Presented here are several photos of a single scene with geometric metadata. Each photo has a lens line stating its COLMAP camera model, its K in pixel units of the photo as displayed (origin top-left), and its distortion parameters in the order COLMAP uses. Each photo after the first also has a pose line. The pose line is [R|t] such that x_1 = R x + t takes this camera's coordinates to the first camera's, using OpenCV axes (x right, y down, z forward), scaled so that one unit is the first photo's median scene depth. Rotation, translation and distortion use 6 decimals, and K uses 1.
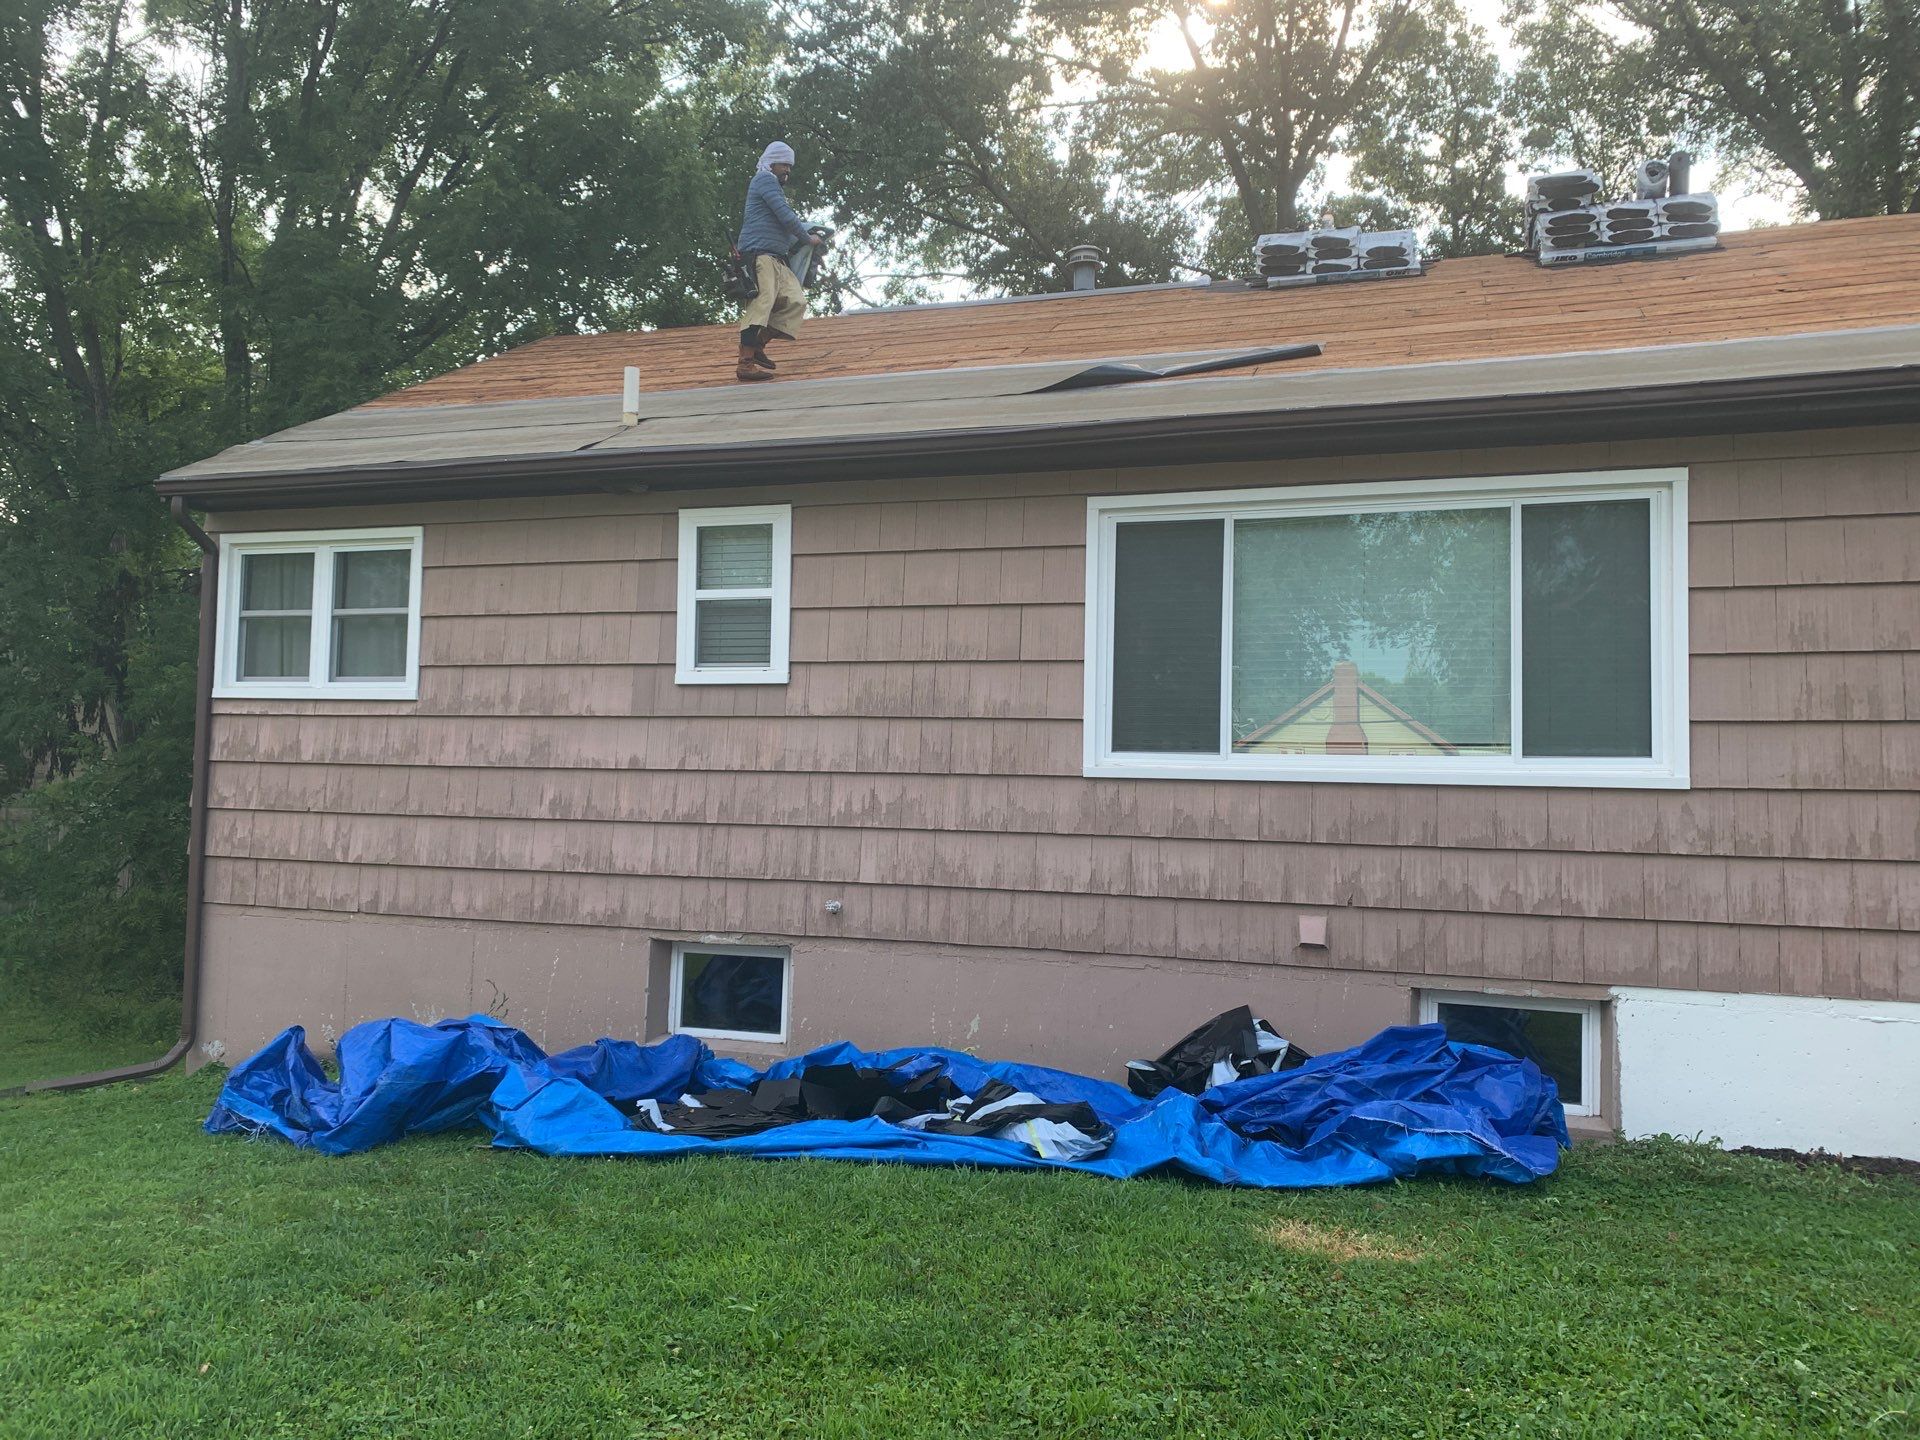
lens RADIAL K [[1345.1, 0, 961.2], [0, 1345.1, 713.2], [0, 0, 1]] dist [0.103111, -0.147835]
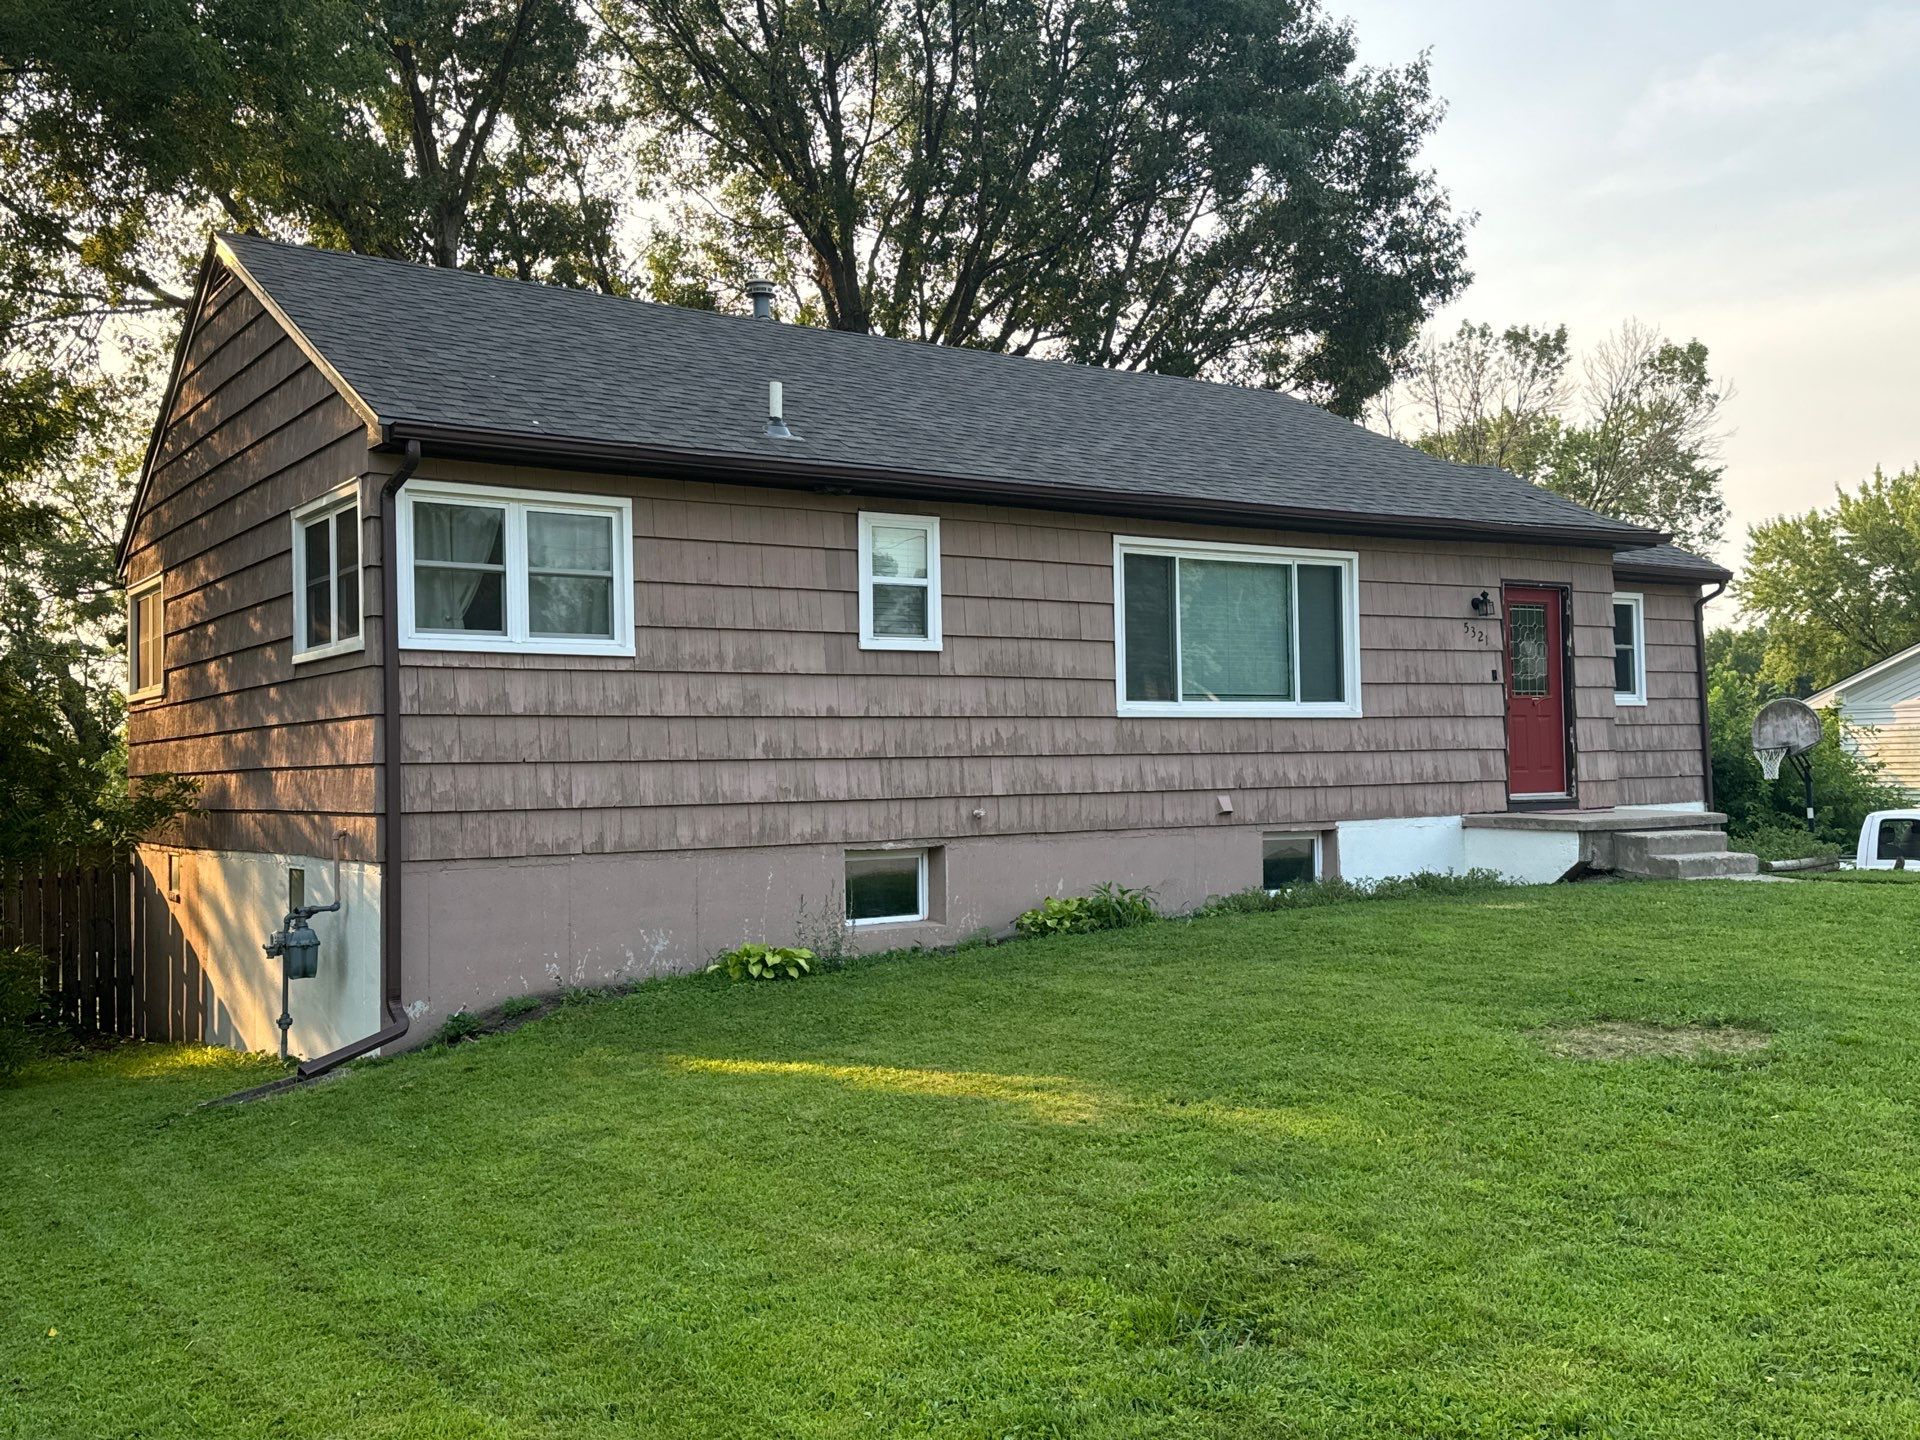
lens RADIAL K [[1802.9, 0, 959.8], [0, 1802.9, 714.6], [0, 0, 1]] dist [0.104211, -0.007330]
pose [[0.616135, -0.006707, 0.787612, -1.498063], [-0.008606, 0.999847, 0.015247, 0.013382], [-0.787594, -0.016172, 0.615983, -0.117624]]
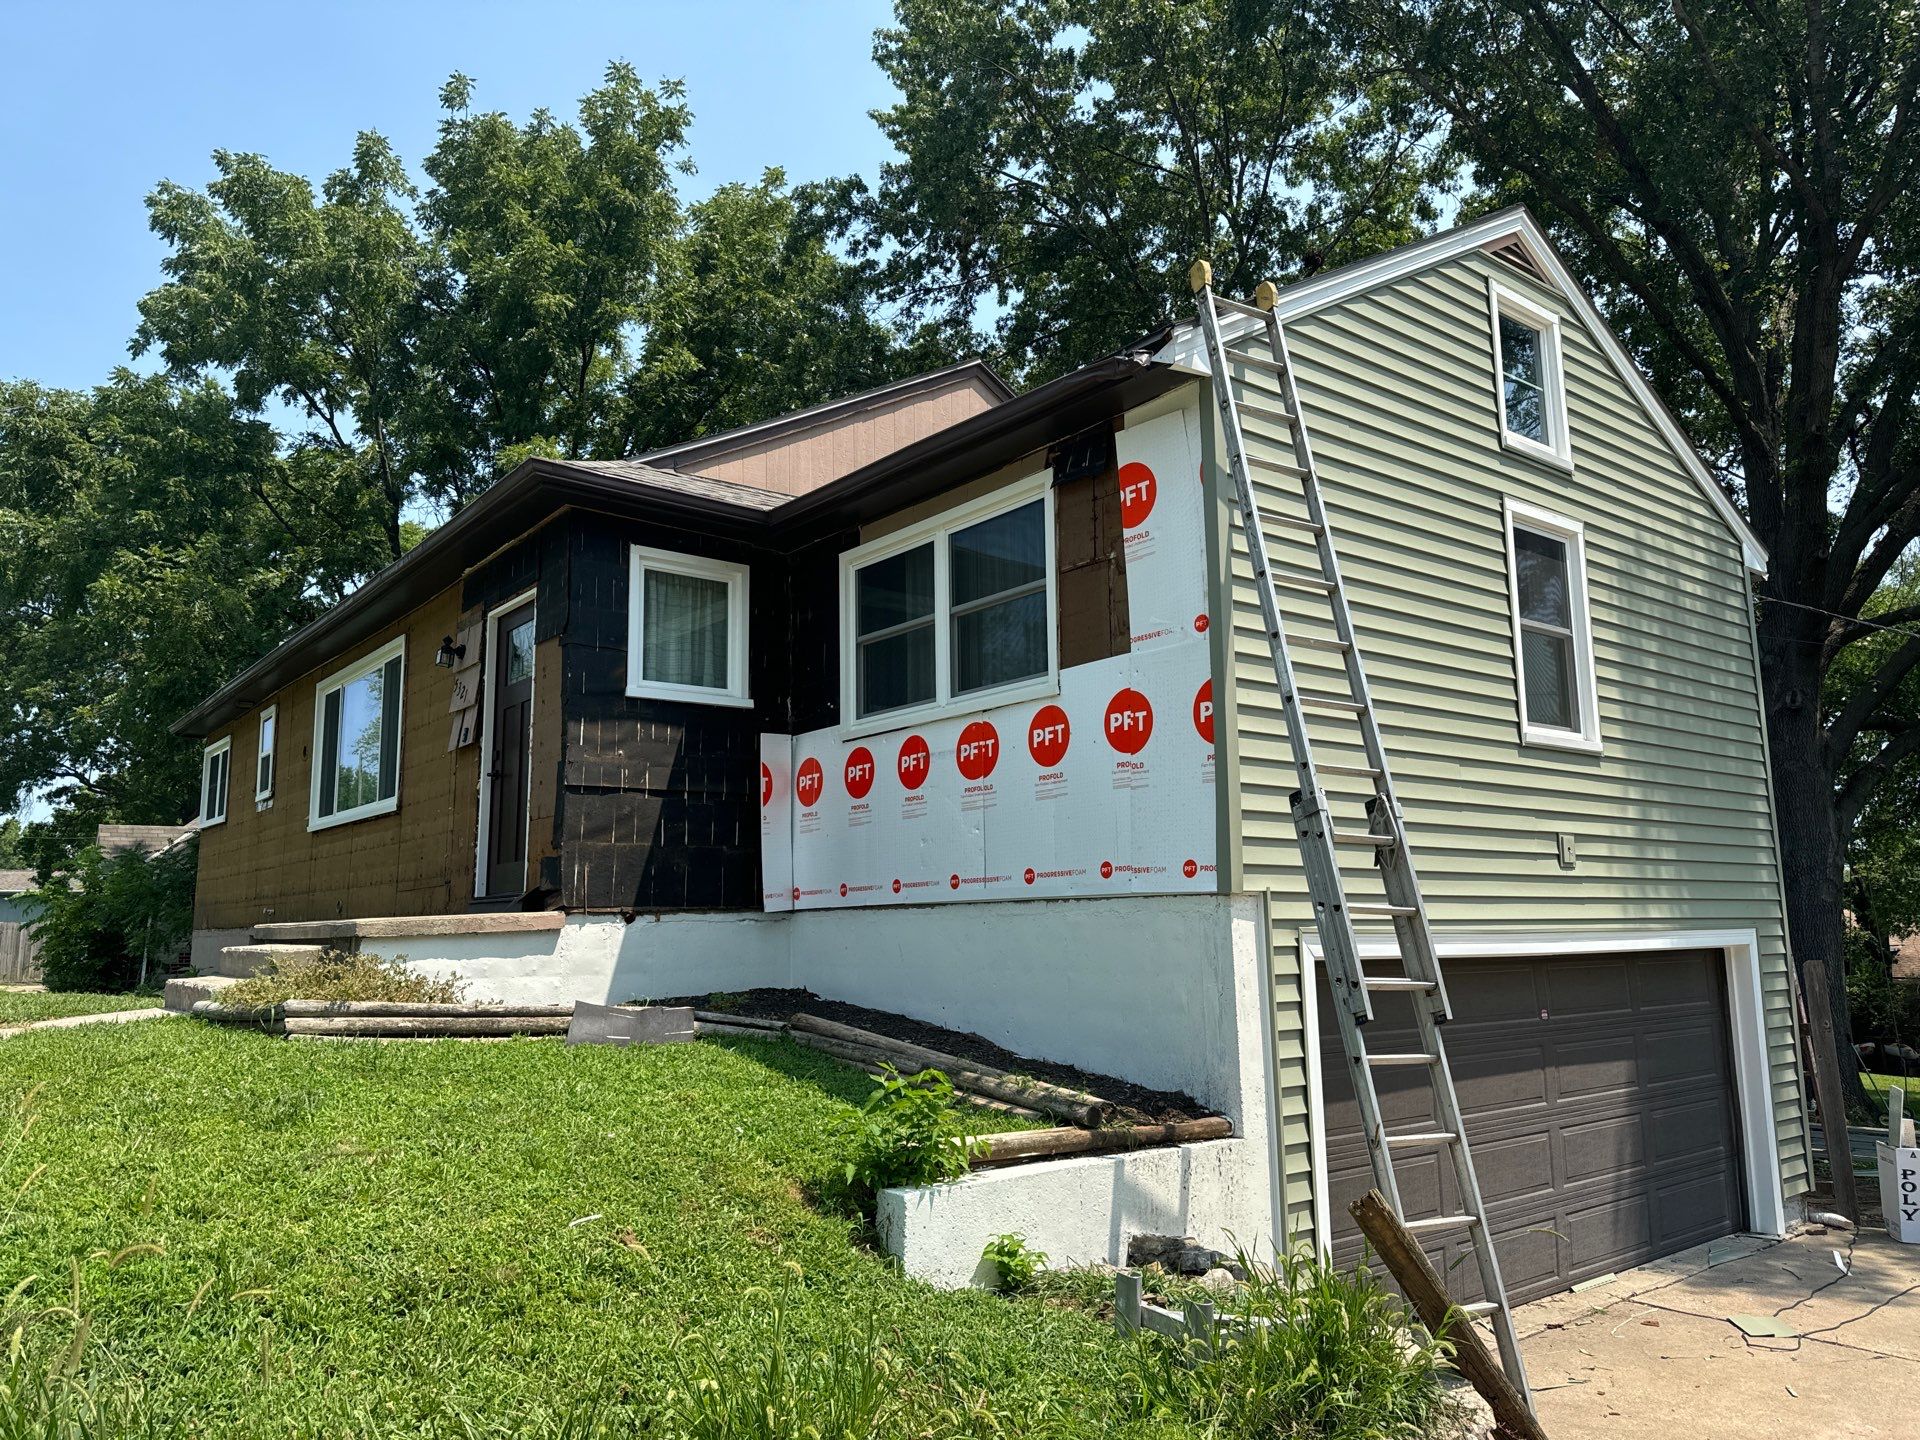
lens RADIAL K [[1345.1, 0, 961.2], [0, 1345.1, 713.2], [0, 0, 1]] dist [0.103111, -0.147835]
pose [[0.828407, -0.120593, -0.546992, 1.727932], [0.061050, 0.990170, -0.125841, 0.160959], [0.556790, 0.070854, 0.827626, -0.071352]]
